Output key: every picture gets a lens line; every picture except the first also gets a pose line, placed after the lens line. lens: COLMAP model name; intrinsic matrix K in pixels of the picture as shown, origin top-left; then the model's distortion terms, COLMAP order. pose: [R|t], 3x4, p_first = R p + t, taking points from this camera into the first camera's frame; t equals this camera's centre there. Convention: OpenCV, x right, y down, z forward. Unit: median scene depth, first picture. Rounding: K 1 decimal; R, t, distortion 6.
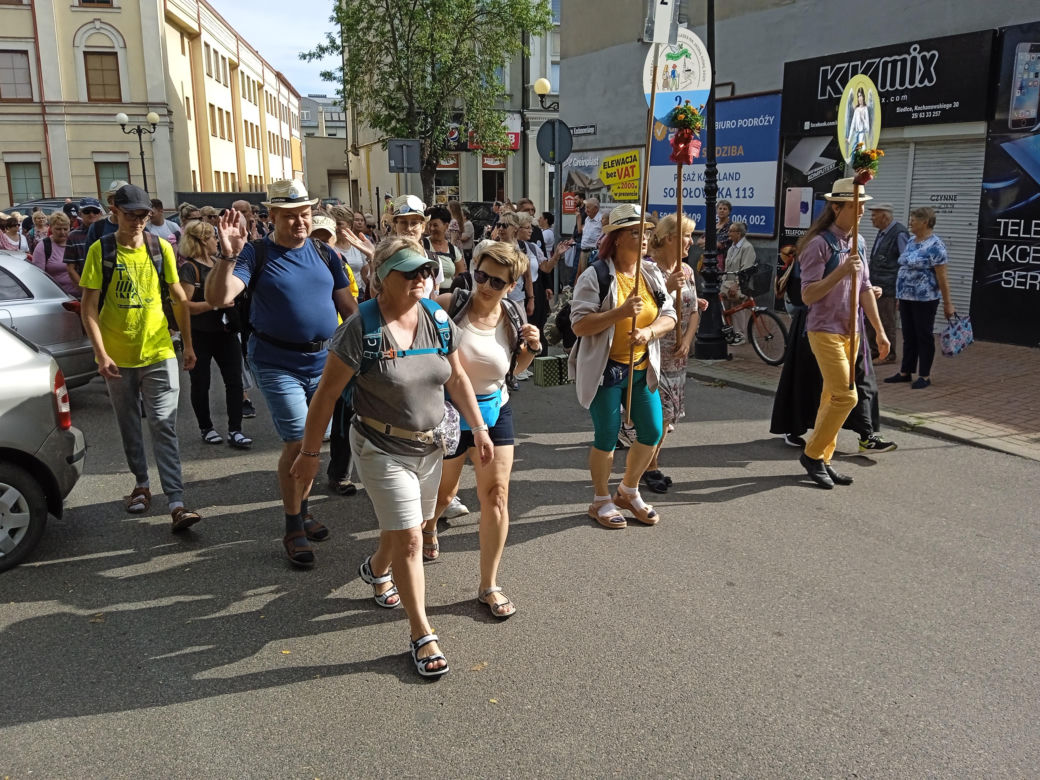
lens RADIAL K [[910.1, 0, 516.1], [0, 910.1, 398.9], [0, 0, 1]] dist [0.092728, -0.169513]
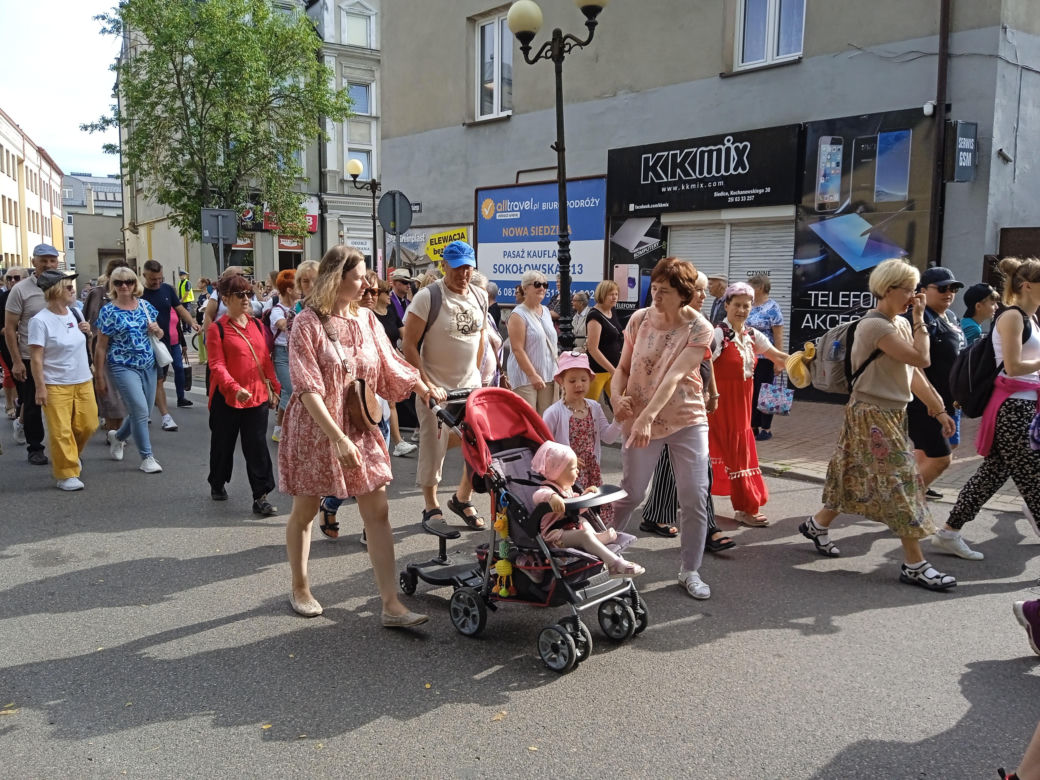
lens RADIAL K [[910.1, 0, 523.1], [0, 910.1, 392.0], [0, 0, 1]] dist [0.092728, -0.169513]
pose [[0.969086, -0.012586, 0.246401, -0.058593], [0.038314, 0.994260, -0.099898, 0.015749], [-0.243730, 0.106251, 0.964006, 0.018758]]
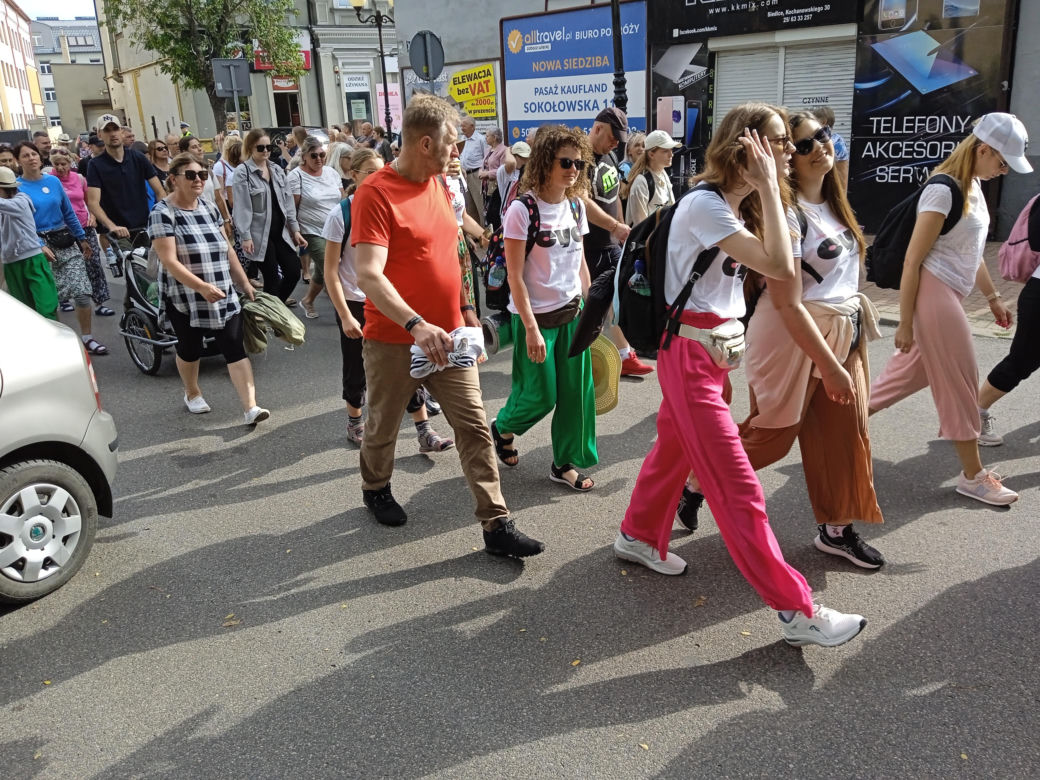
lens RADIAL K [[910.1, 0, 520.0], [0, 910.1, 400.5], [0, 0, 1]] dist [0.092728, -0.169513]
pose [[0.965890, -0.115927, 0.231553, -0.103428], [0.096764, 0.990999, 0.092509, -0.006044], [-0.240193, -0.066947, 0.968414, 0.029478]]
